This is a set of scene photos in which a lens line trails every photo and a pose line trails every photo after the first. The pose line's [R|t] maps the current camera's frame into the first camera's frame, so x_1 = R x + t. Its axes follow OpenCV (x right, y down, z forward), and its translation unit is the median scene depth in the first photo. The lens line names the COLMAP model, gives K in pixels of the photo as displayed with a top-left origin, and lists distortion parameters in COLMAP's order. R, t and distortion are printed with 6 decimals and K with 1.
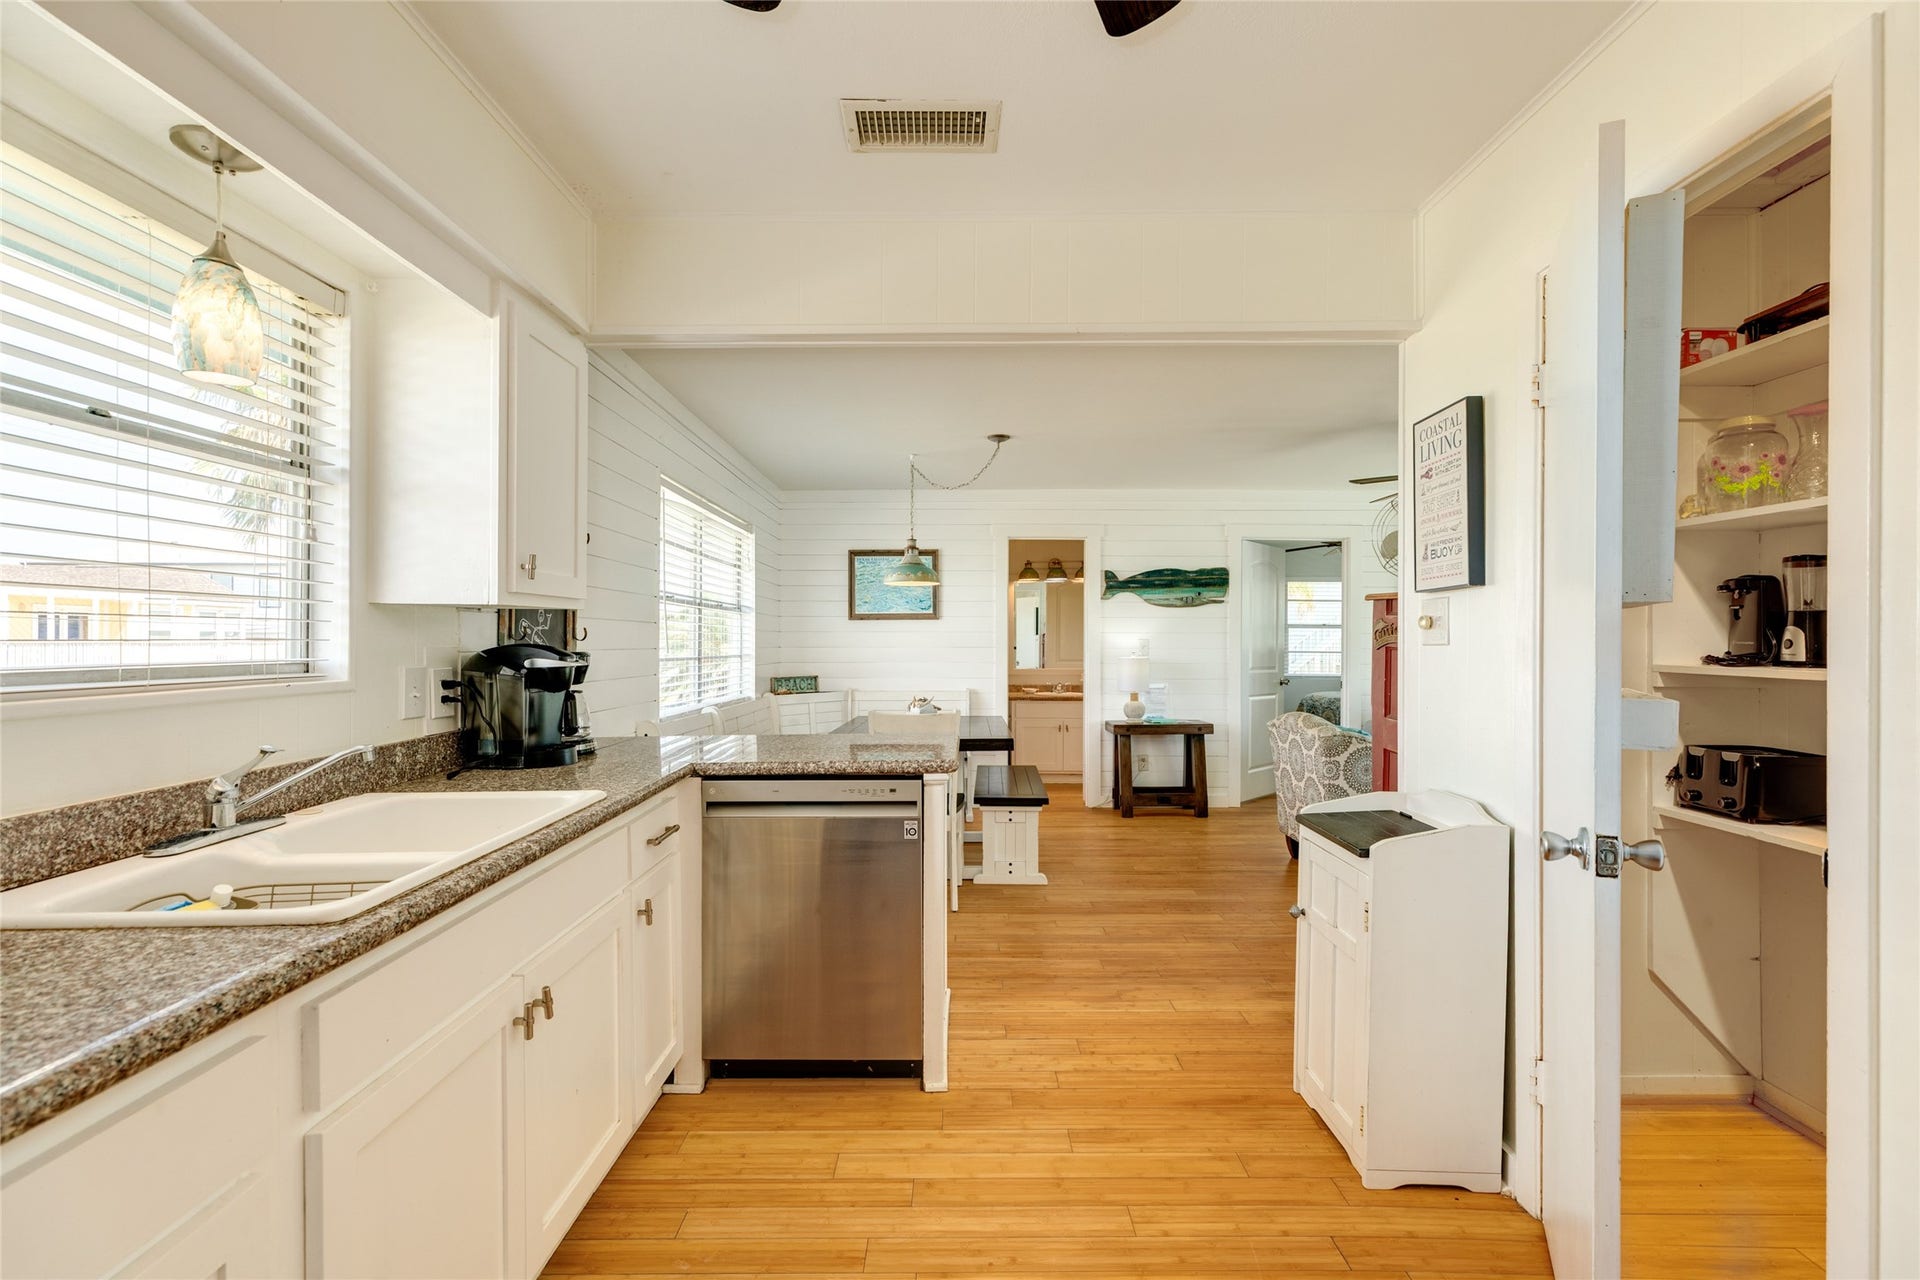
lens RADIAL K [[861.5, 0, 960.0], [0, 861.5, 640.0], [0, 0, 1]] dist [-0.000203, -0.000023]
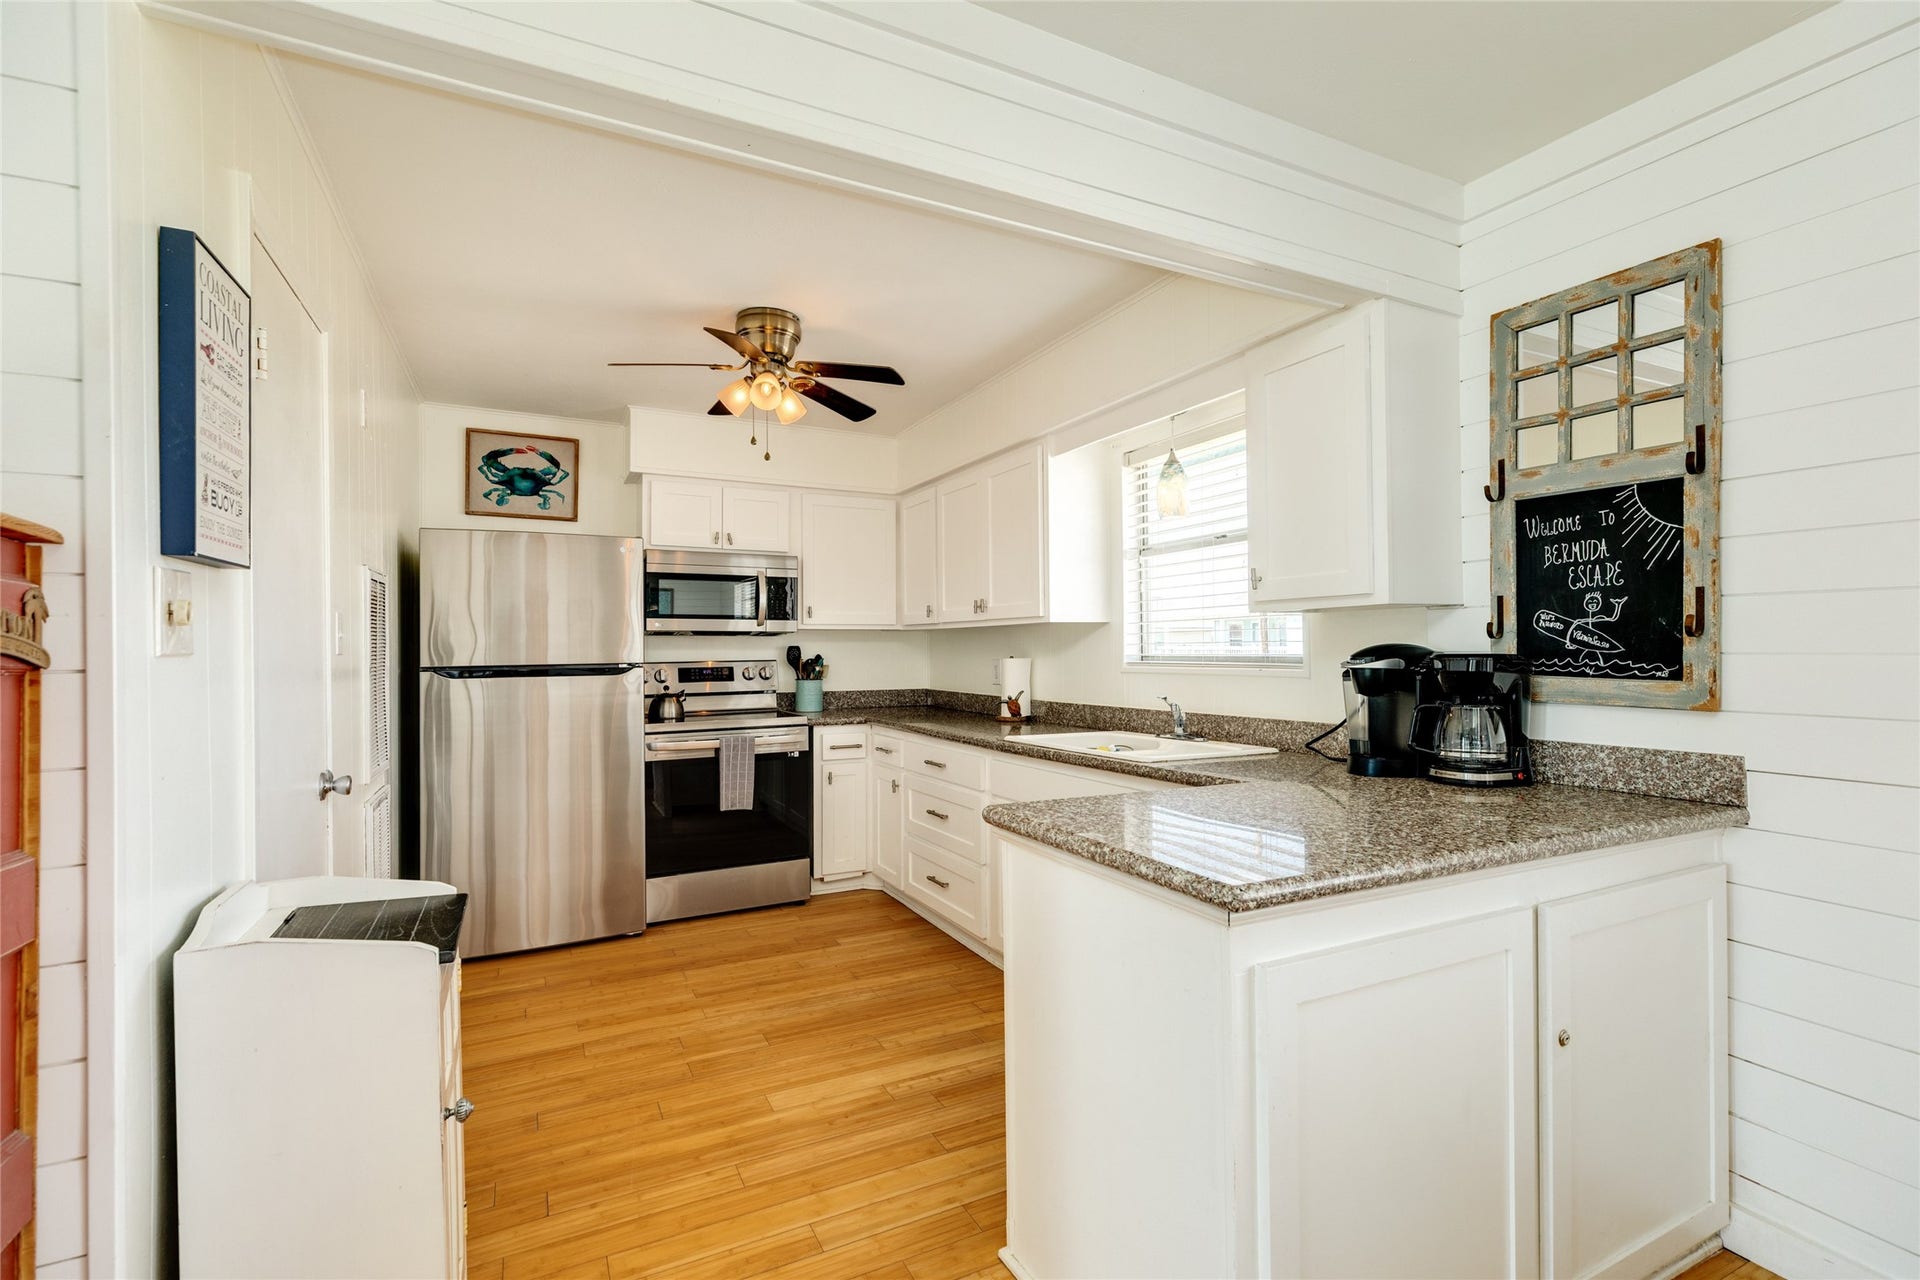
lens RADIAL K [[861.5, 0, 960.0], [0, 861.5, 640.0], [0, 0, 1]] dist [-0.000203, -0.000023]
pose [[-0.892792, 0.002787, -0.450460, 0.427769], [0.008095, 0.999919, -0.009857, 0.006285], [0.450396, -0.012447, -0.892742, 2.048726]]
